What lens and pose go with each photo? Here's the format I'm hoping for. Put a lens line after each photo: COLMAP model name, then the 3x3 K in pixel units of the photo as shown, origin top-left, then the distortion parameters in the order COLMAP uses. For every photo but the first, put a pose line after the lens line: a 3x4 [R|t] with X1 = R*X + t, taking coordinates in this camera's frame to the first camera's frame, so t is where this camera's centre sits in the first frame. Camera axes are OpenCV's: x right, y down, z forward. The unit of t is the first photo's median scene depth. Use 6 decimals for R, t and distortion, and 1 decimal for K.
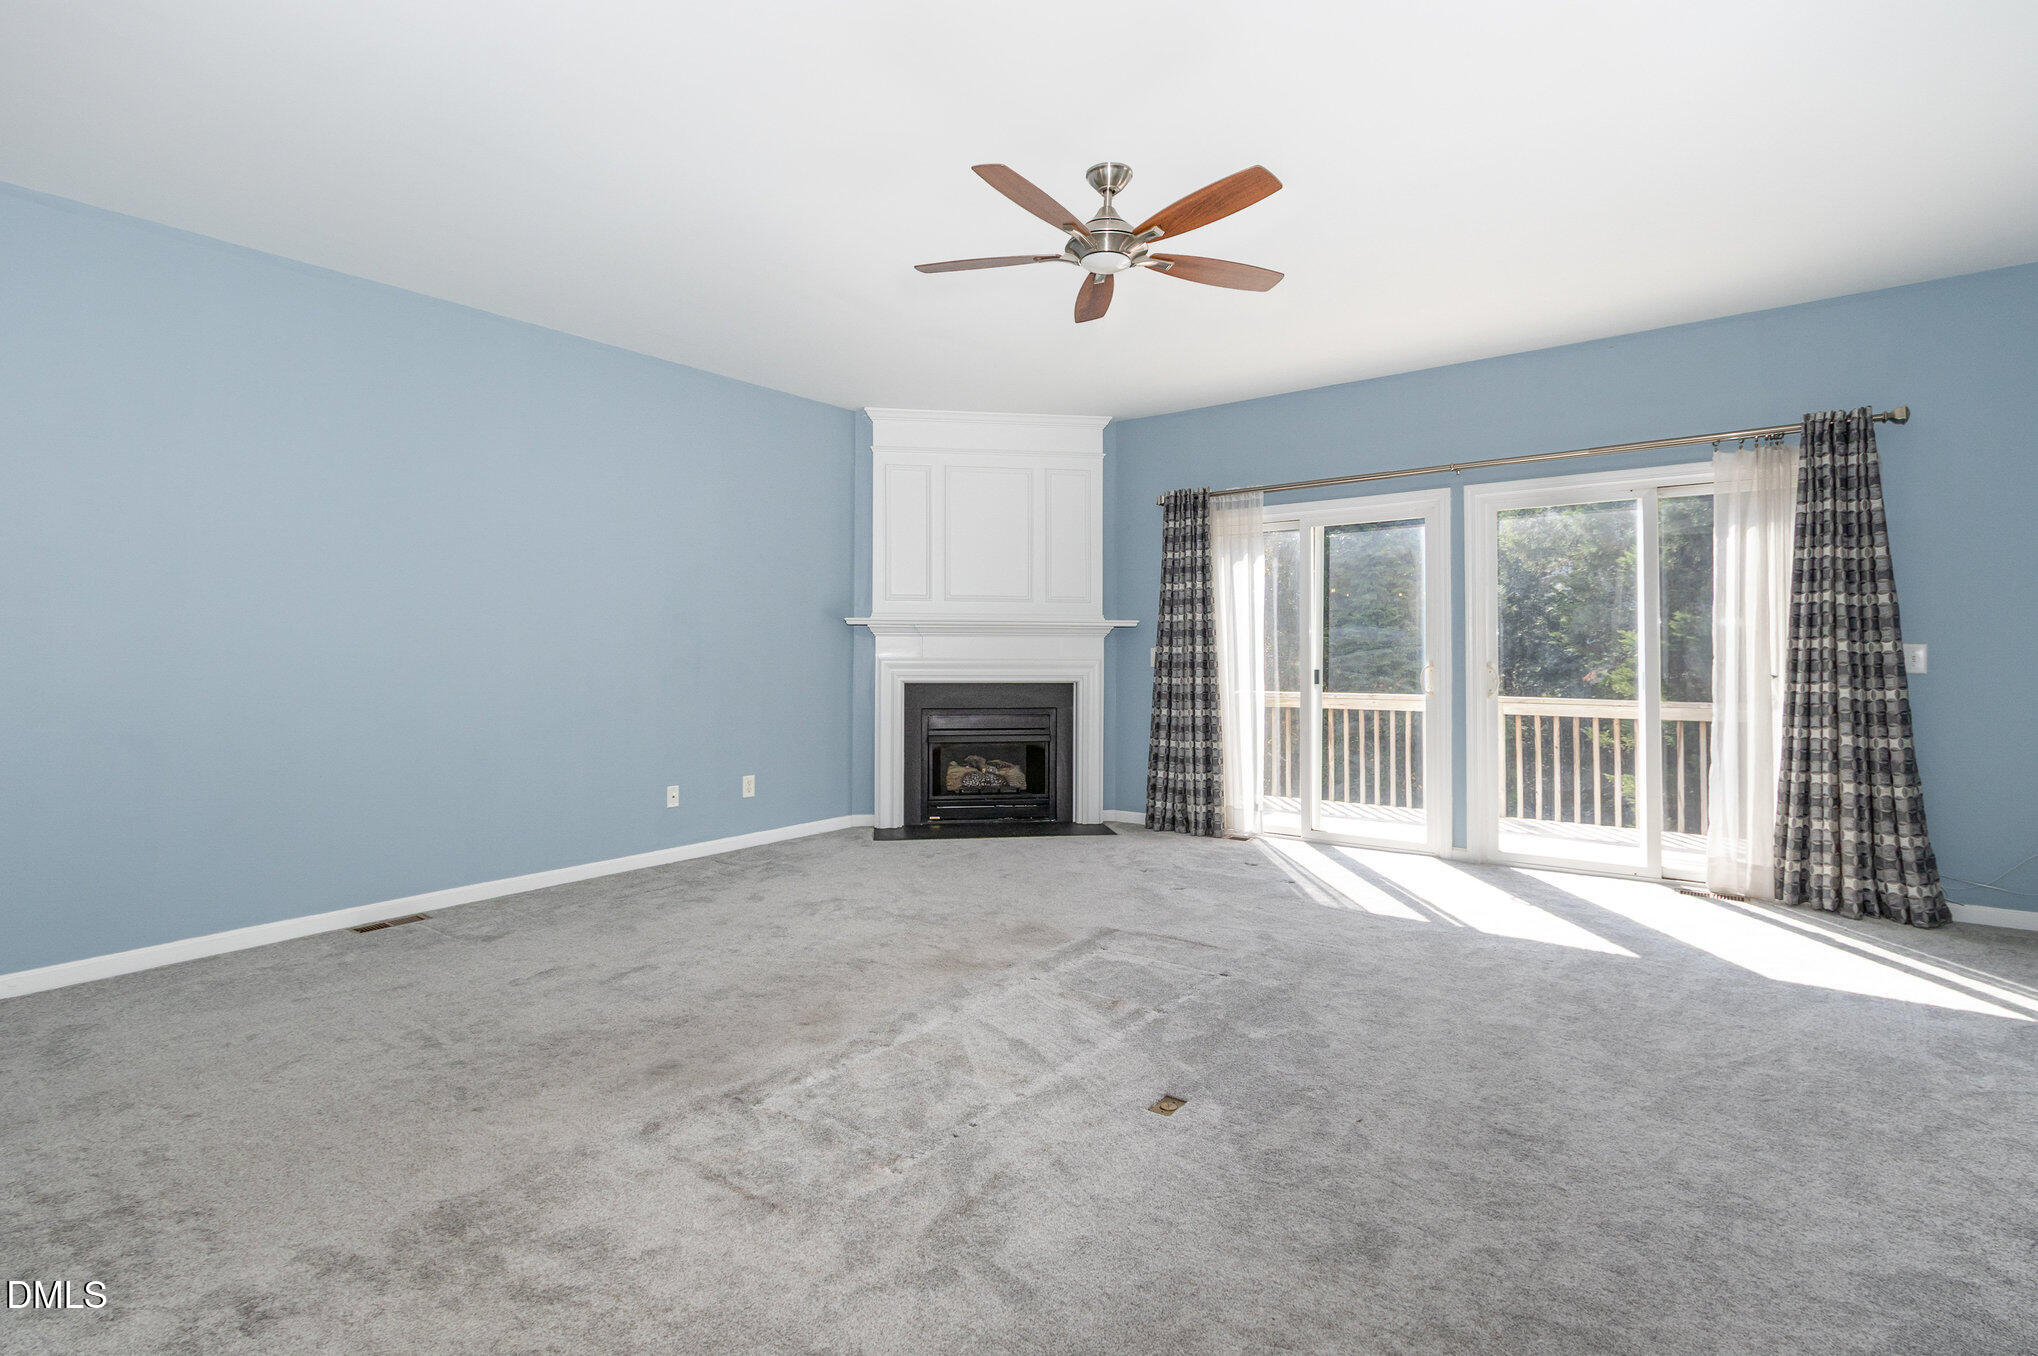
lens RADIAL K [[951.1, 0, 1018.1], [0, 951.1, 647.7], [0, 0, 1]] dist [0.000701, 0.000154]
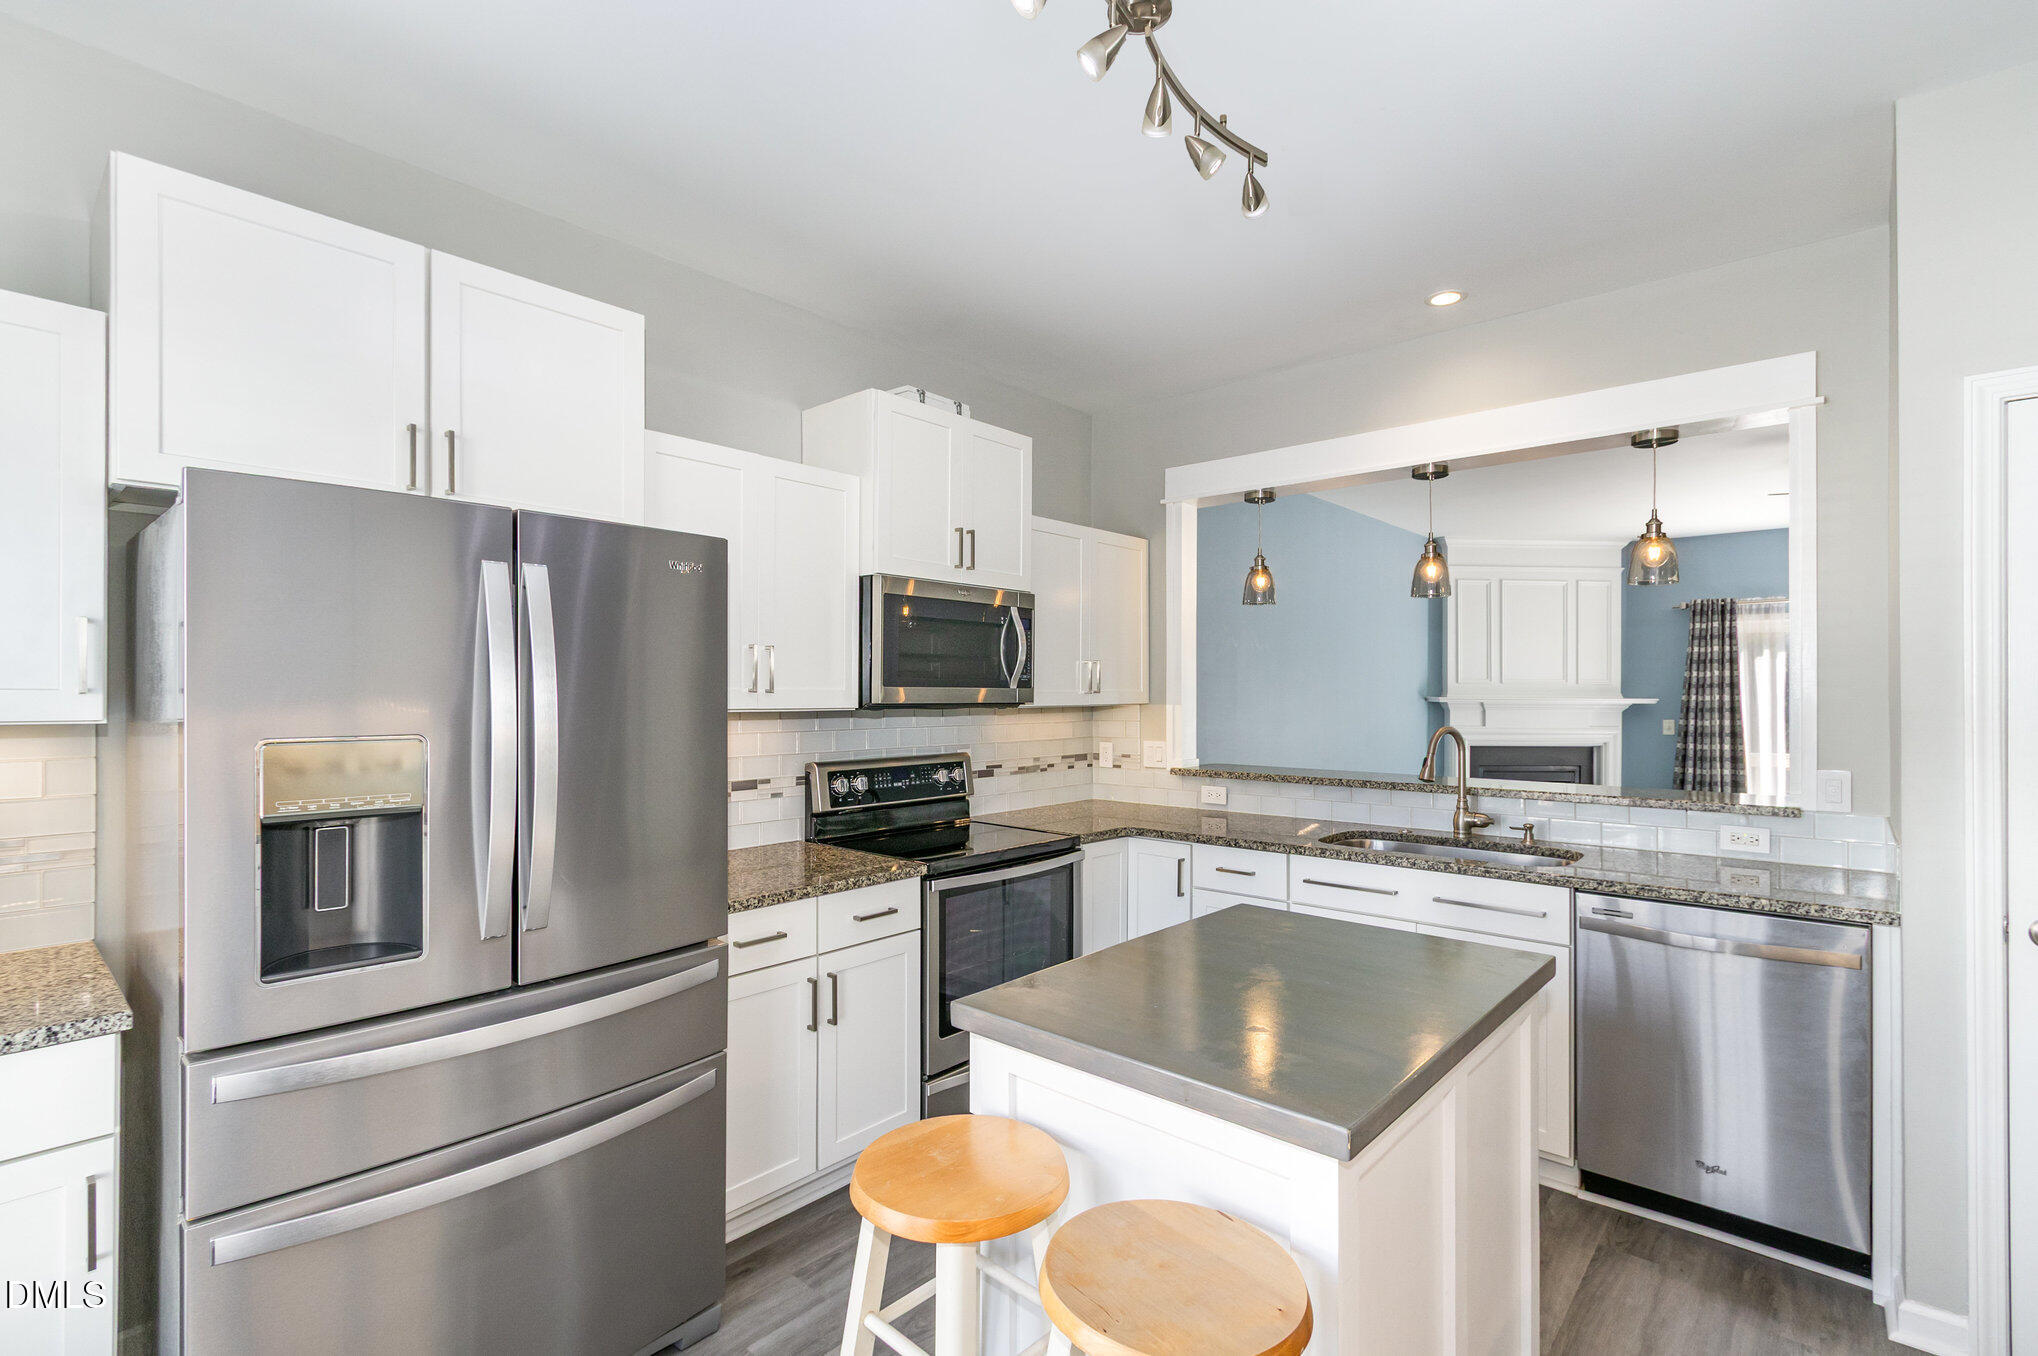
lens RADIAL K [[937.9, 0, 1012.5], [0, 937.9, 694.9], [0, 0, 1]] dist [0.001115, 0.000509]
pose [[0.996997, 0.003266, -0.077367, -0.679221], [-0.002855, 0.999981, 0.005425, -0.040663], [0.077383, -0.005188, 0.996988, -0.347123]]
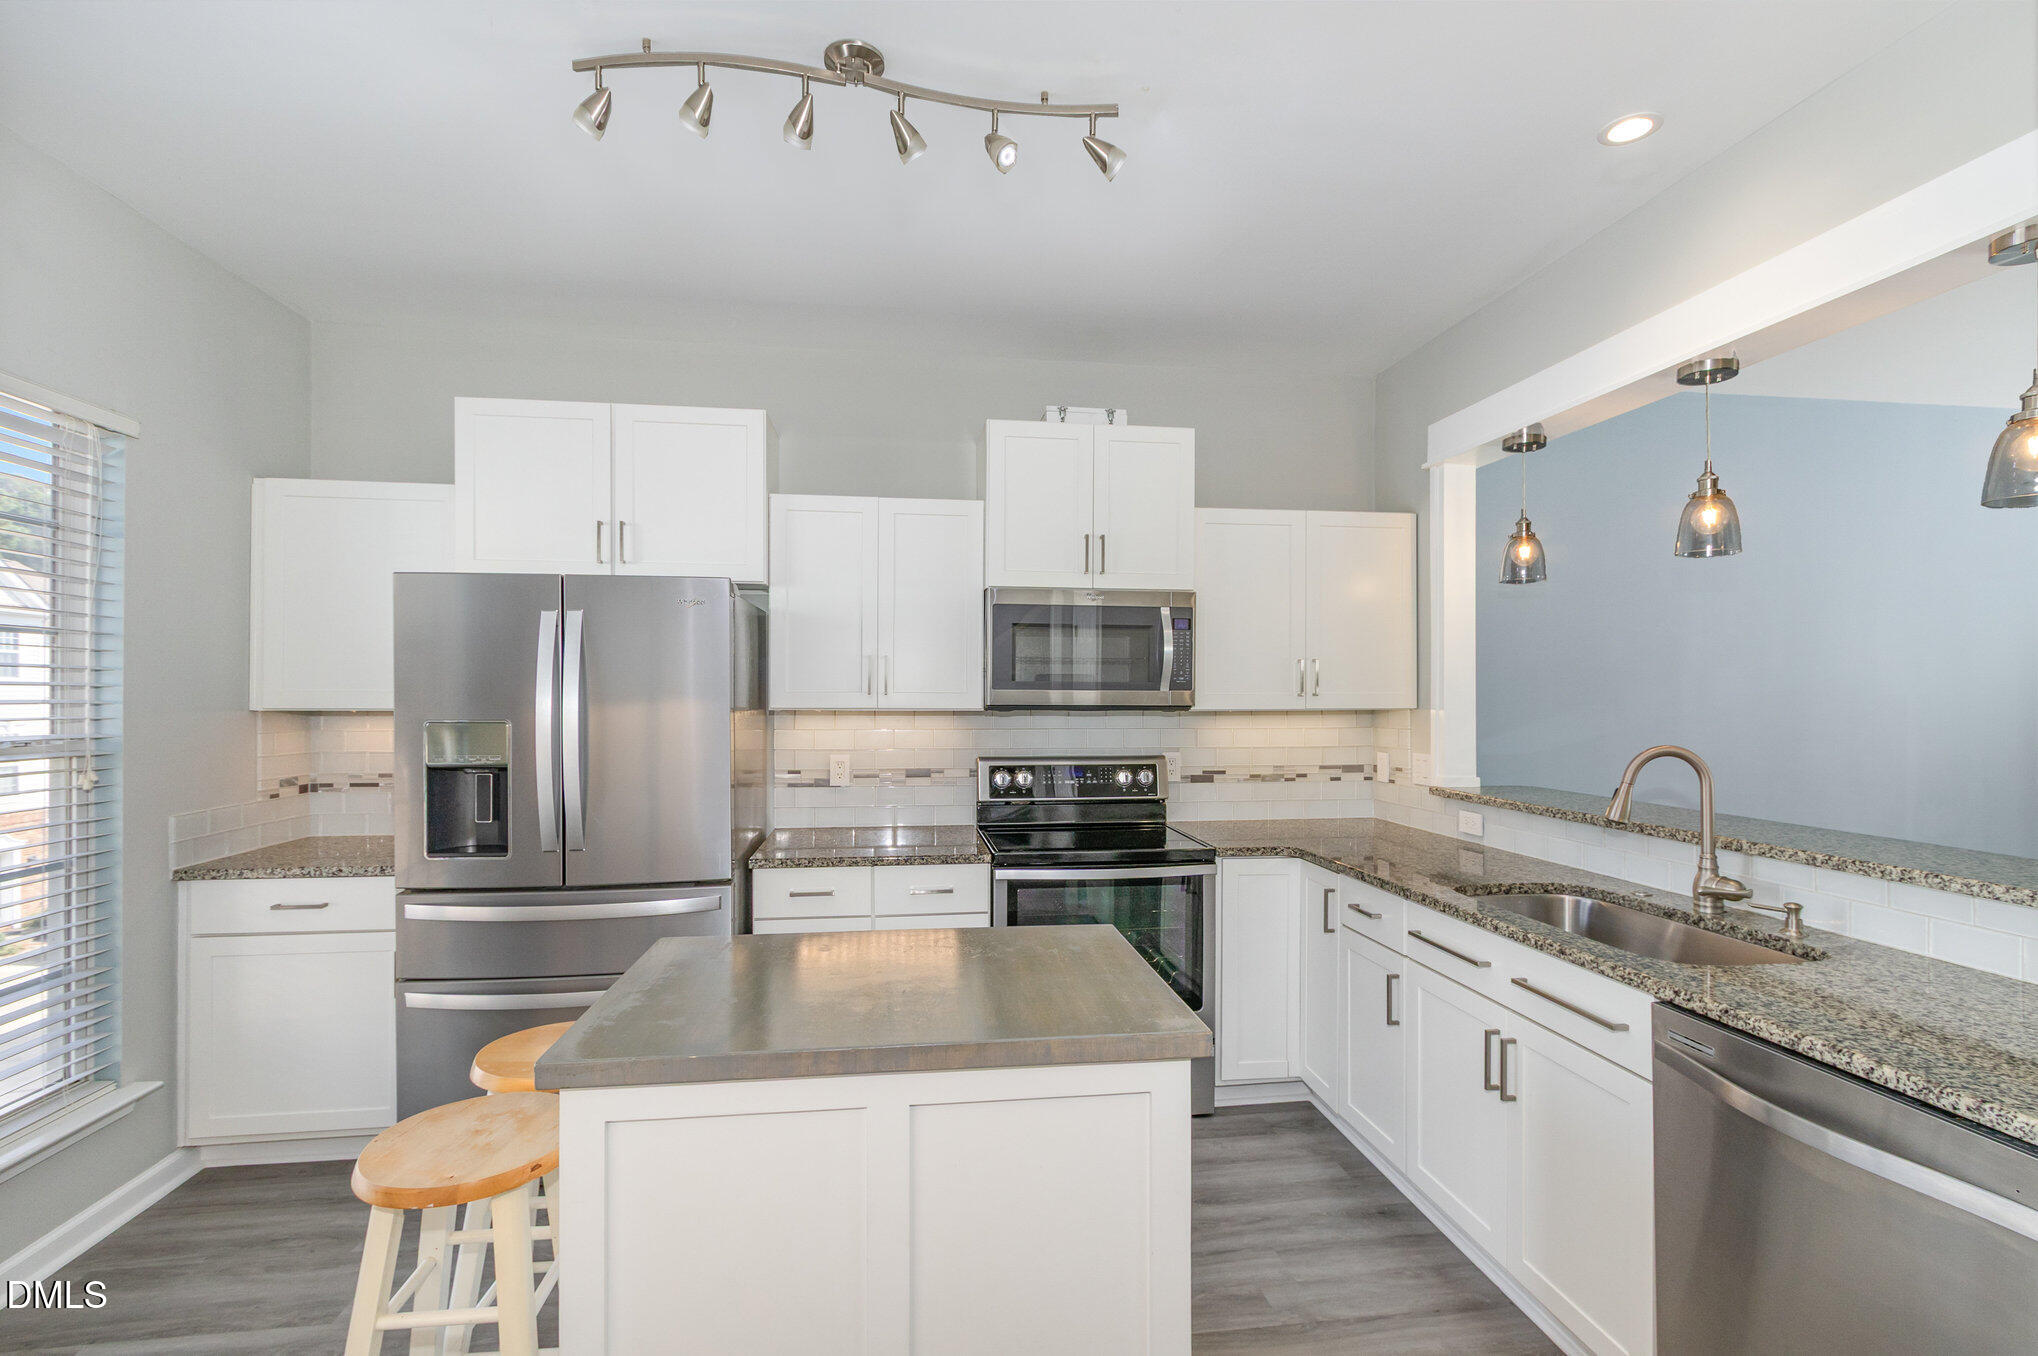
lens RADIAL K [[937.9, 0, 1012.5], [0, 937.9, 694.9], [0, 0, 1]] dist [0.001115, 0.000509]
pose [[0.704895, 0.003806, -0.709301, -0.383989], [-0.000963, 0.999990, 0.004408, -0.041508], [0.709311, -0.002424, 0.704892, -0.230402]]
